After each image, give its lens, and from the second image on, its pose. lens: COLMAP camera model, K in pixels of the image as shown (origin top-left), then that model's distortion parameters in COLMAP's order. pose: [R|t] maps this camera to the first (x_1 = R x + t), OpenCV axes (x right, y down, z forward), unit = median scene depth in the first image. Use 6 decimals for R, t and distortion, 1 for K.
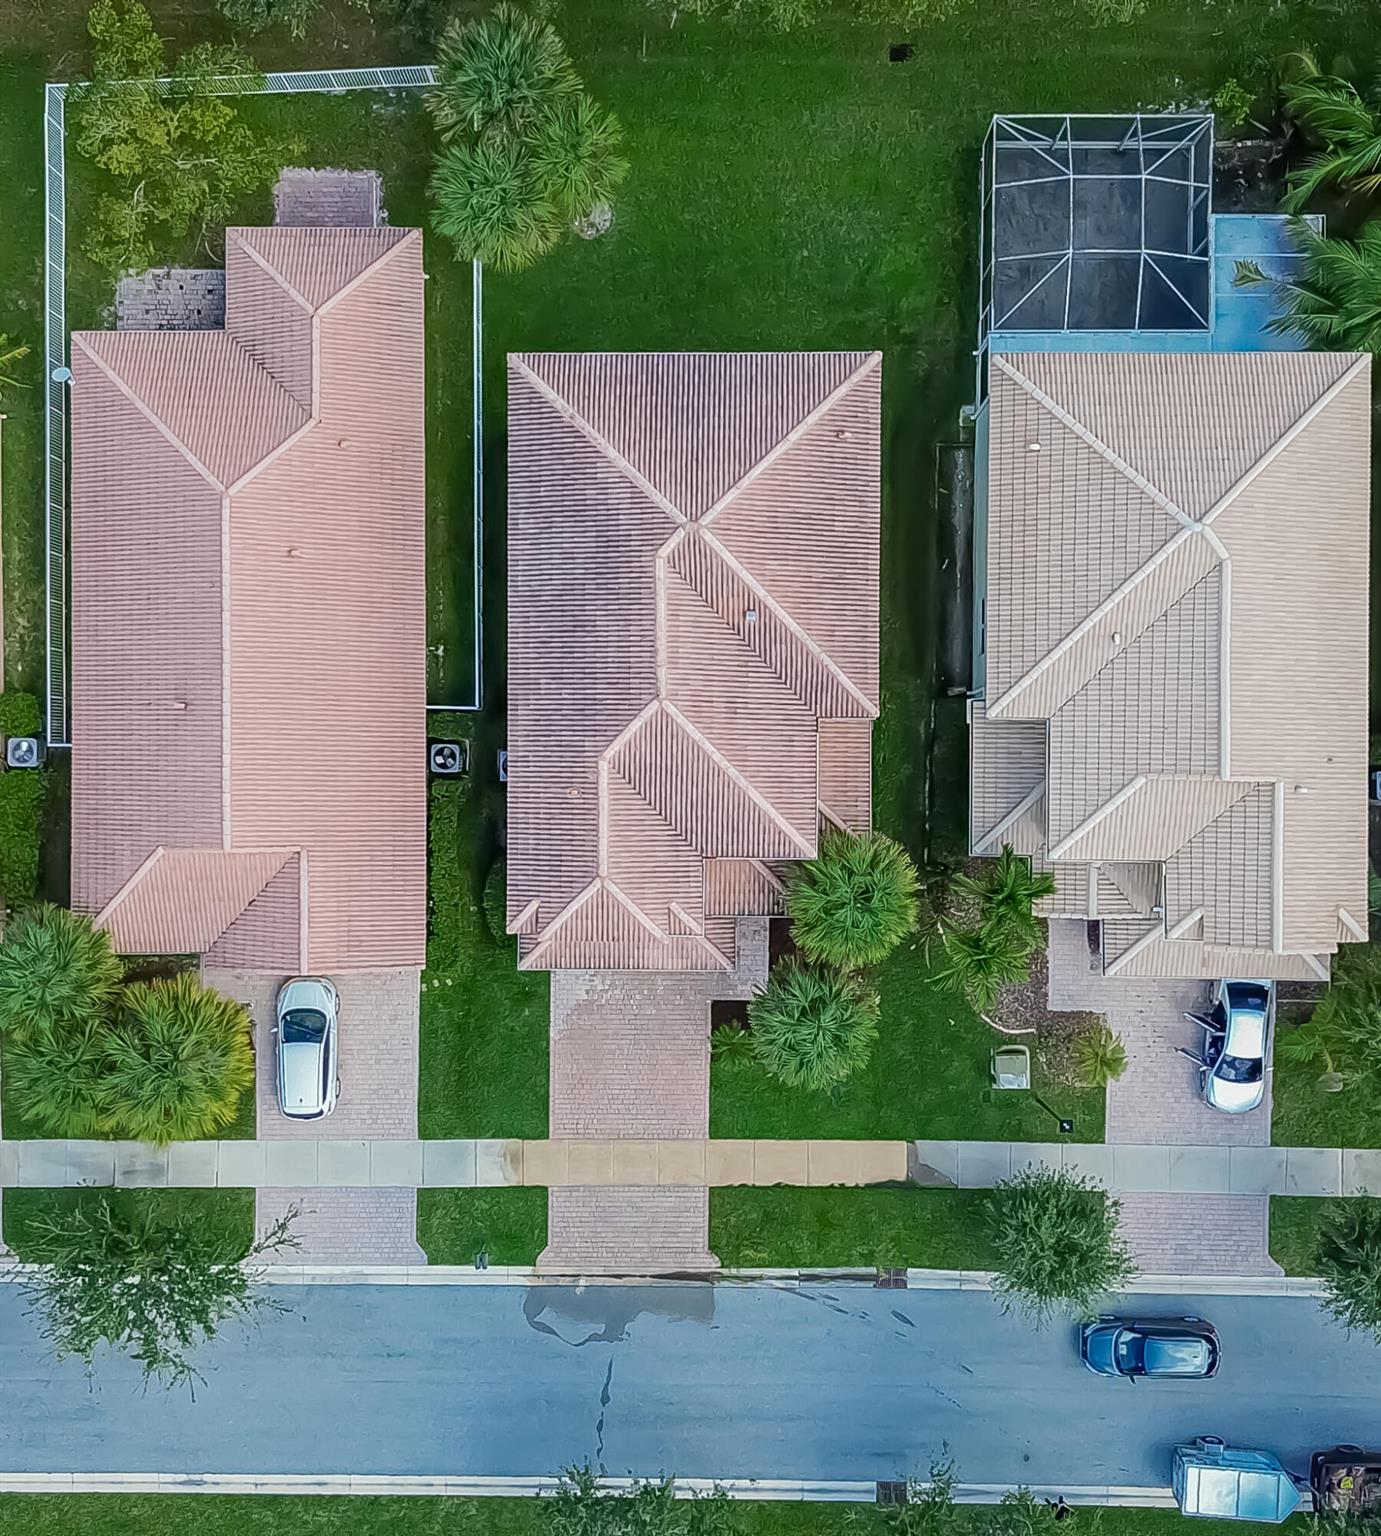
lens RADIAL K [[1950.6, 0, 676.9], [0, 1950.6, 769.6], [0, 0, 1]] dist [0.059586, 0.000000]
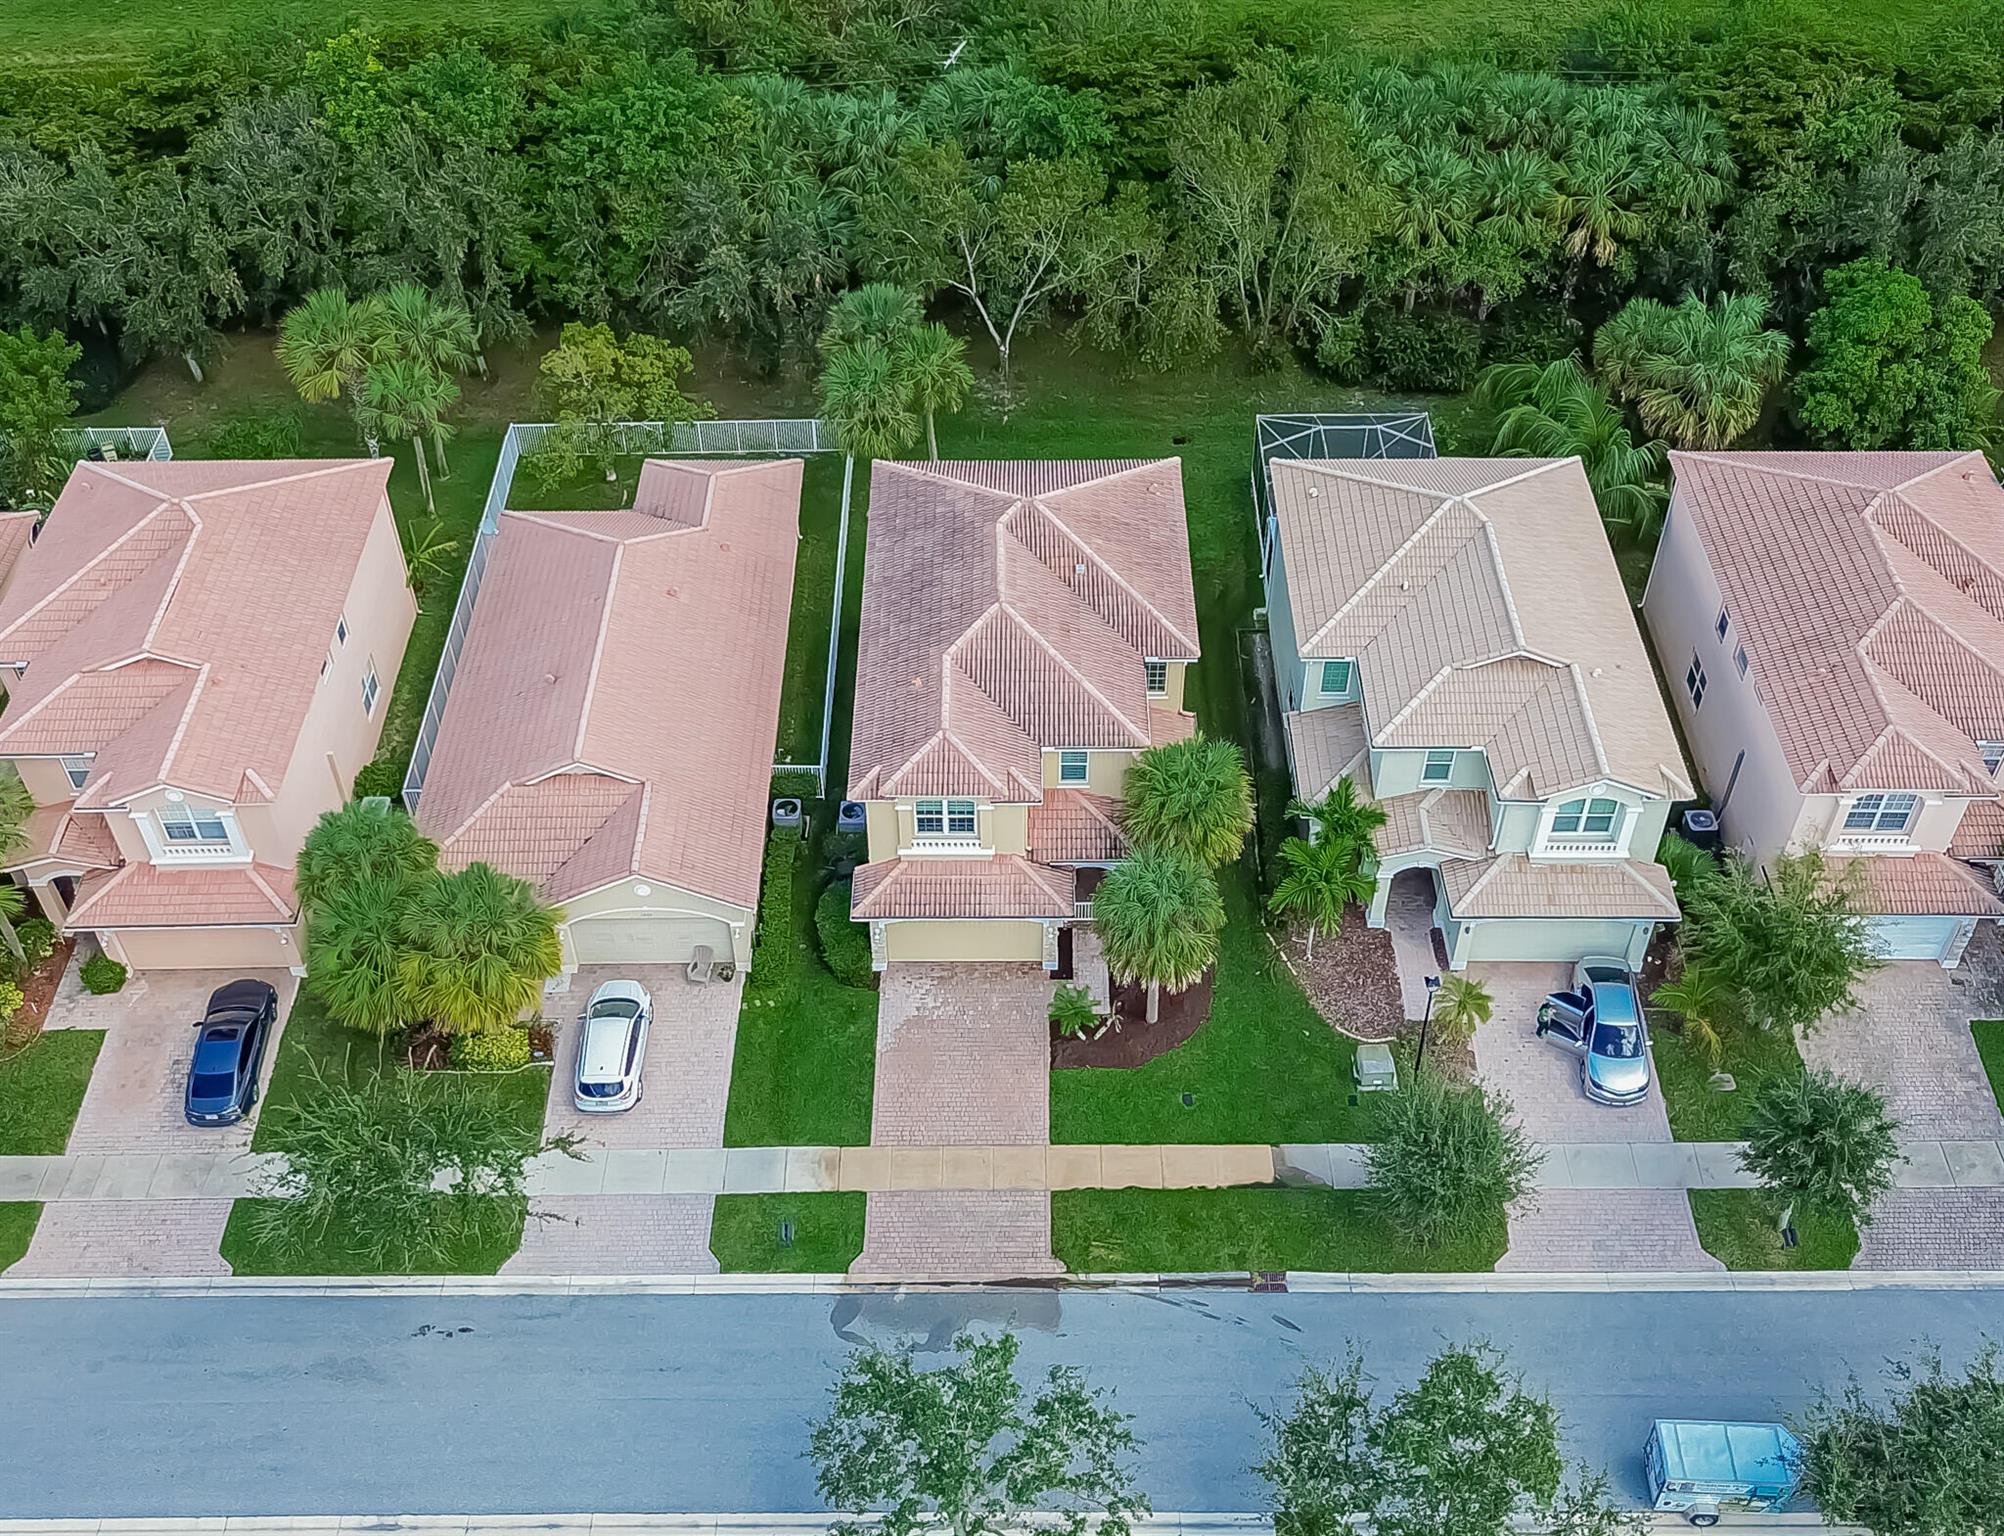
lens RADIAL K [[1997.3, 0, 1020.6], [0, 1997.3, 769.6], [0, 0, 1]] dist [0.048769, 0.000000]
pose [[0.999728, 0.007862, 0.021979, -0.018332], [0.010112, 0.702771, -0.711344, 0.719169], [-0.021039, 0.711373, 0.702500, 0.237288]]
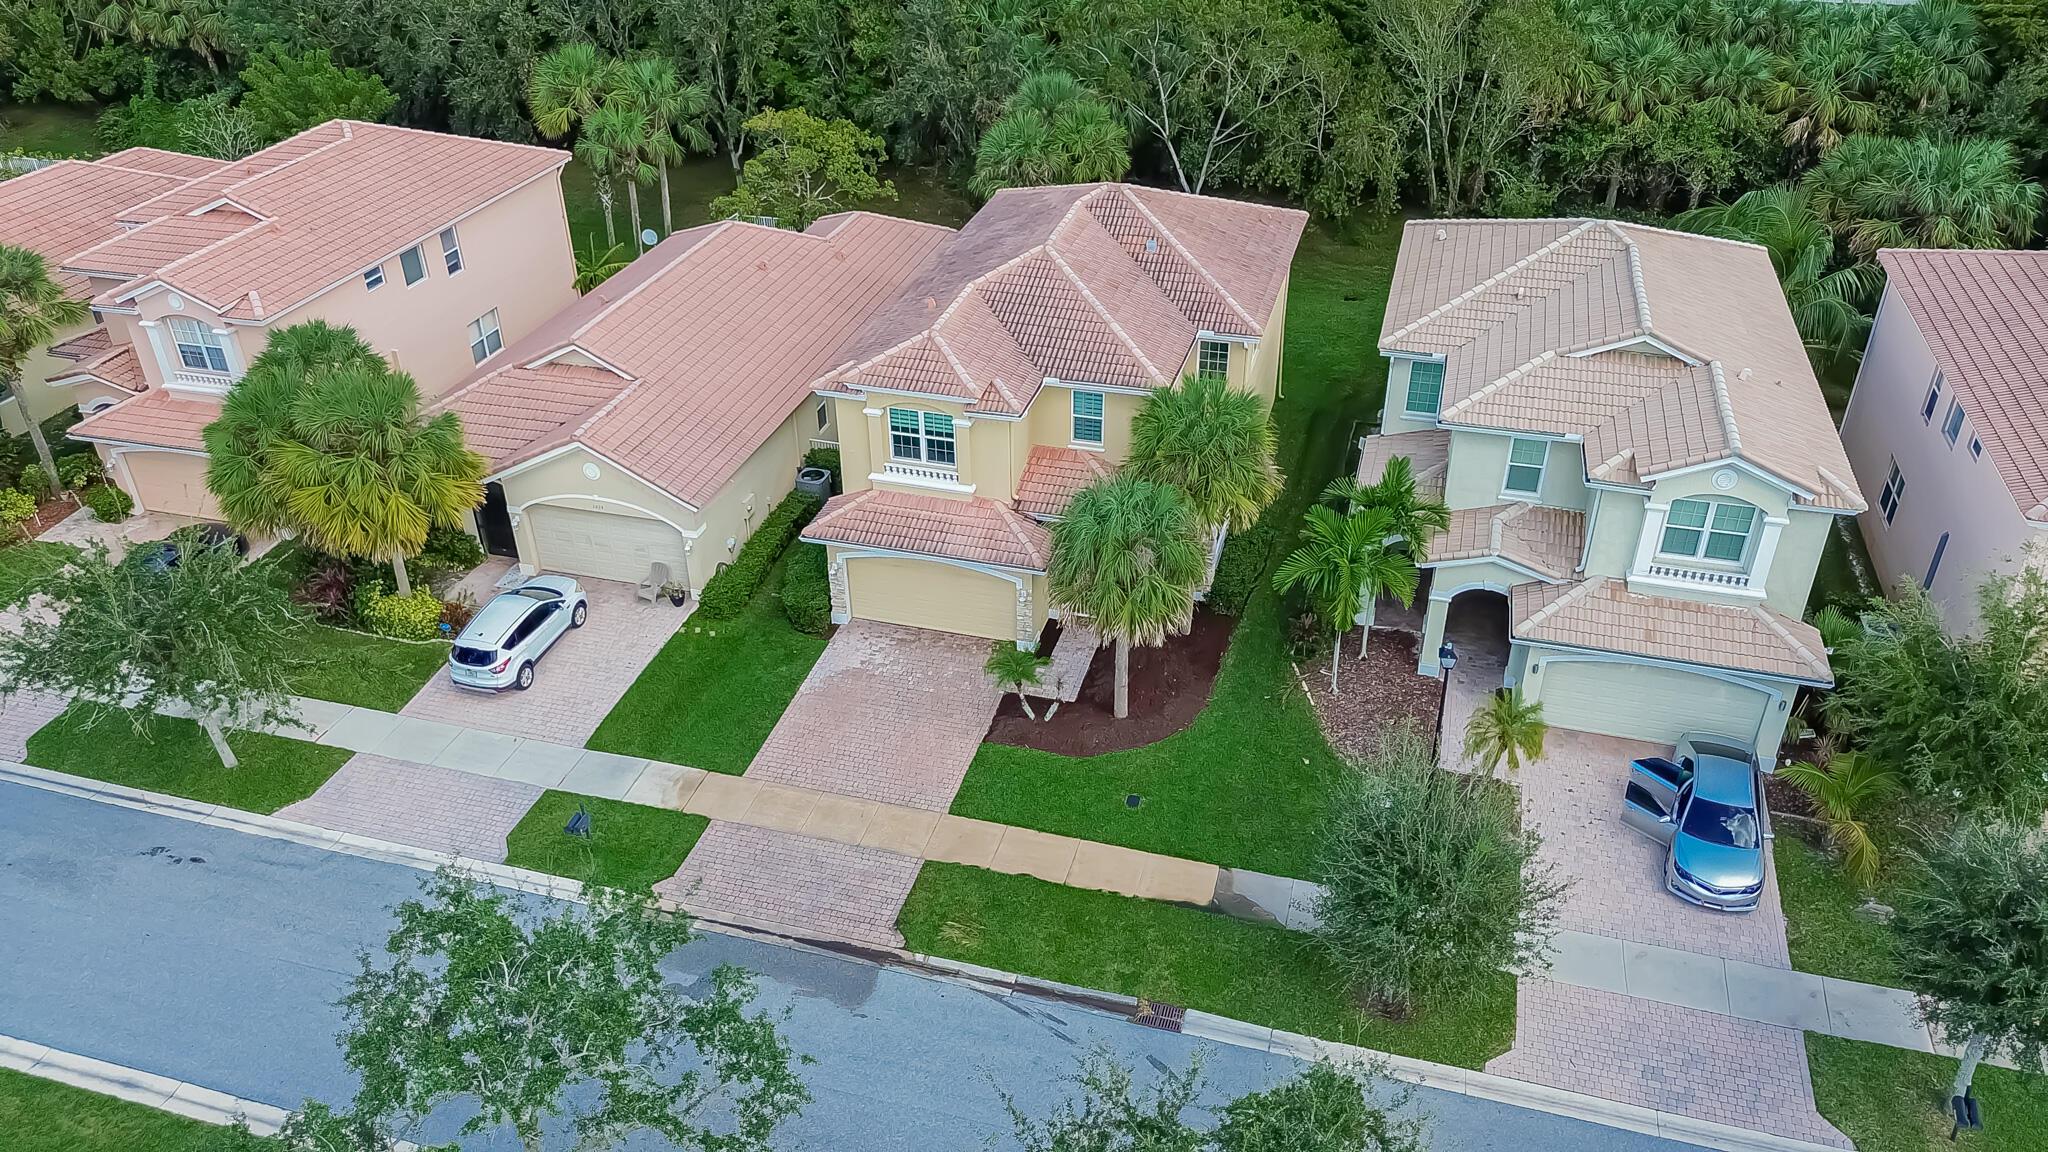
lens RADIAL K [[1464.3, 0, 1029.1], [0, 1464.3, 574.3], [0, 0, 1]] dist [0.037867, -0.019811]
pose [[0.963277, 0.151672, -0.221569, 0.151505], [-0.268365, 0.516780, -0.812969, 0.573790], [-0.008802, 0.842576, 0.538506, 0.636517]]
